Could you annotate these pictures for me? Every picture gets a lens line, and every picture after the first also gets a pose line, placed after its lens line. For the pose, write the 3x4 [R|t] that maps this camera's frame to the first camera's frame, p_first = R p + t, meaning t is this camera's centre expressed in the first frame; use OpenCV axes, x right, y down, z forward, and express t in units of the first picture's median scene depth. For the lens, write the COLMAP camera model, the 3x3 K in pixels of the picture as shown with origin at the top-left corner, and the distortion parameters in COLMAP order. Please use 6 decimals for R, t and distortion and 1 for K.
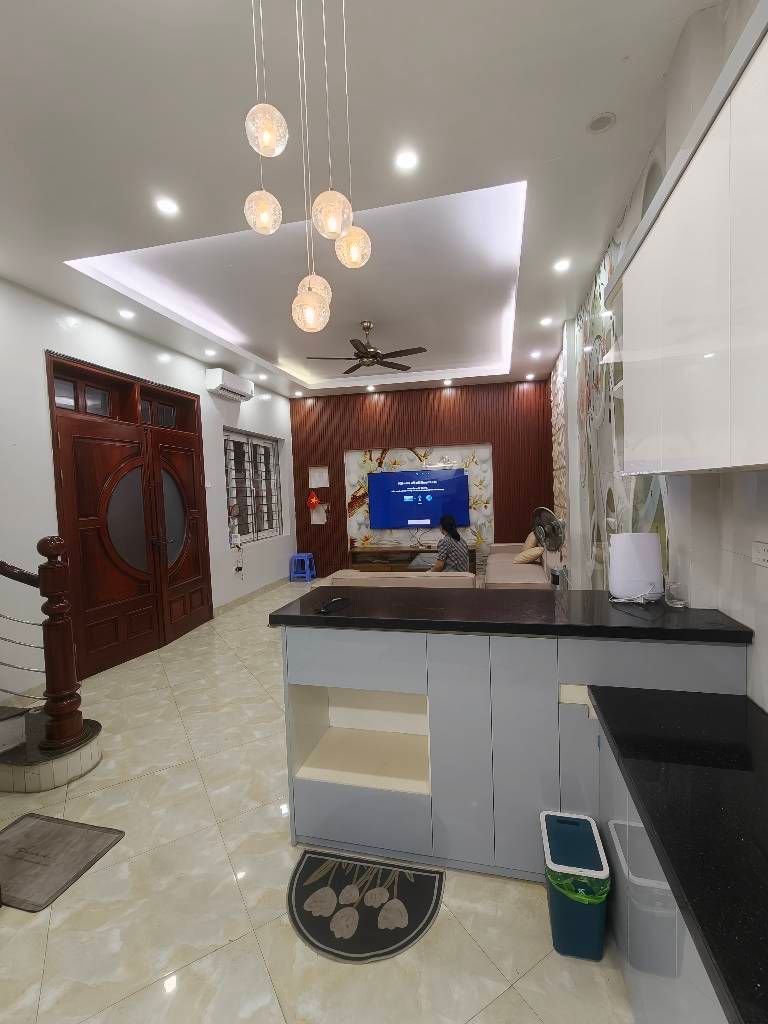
lens RADIAL K [[449.2, 0, 384.6], [0, 449.2, 511.6], [0, 0, 1]] dist [-0.000844, 0.000452]
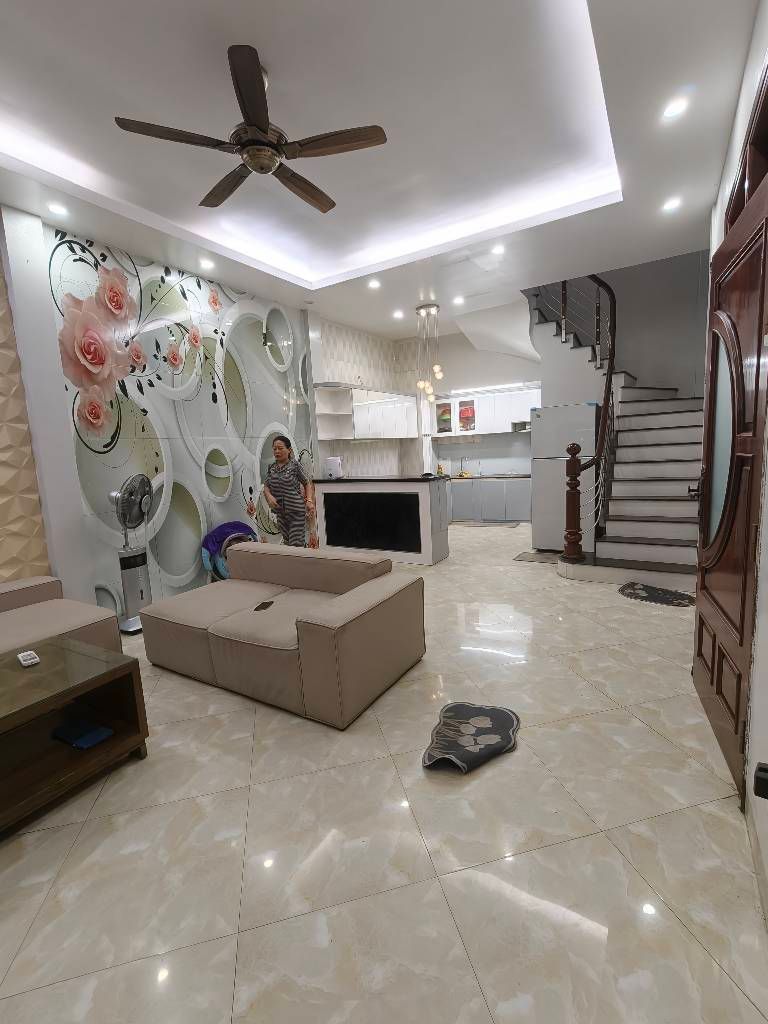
lens RADIAL K [[449.2, 0, 386.8], [0, 449.2, 511.3], [0, 0, 1]] dist [-0.000844, 0.000452]
pose [[-0.950158, 0.043553, 0.308712, -0.379279], [0.101865, 0.979218, 0.175374, -0.055296], [-0.294658, 0.198080, -0.934848, 1.956520]]
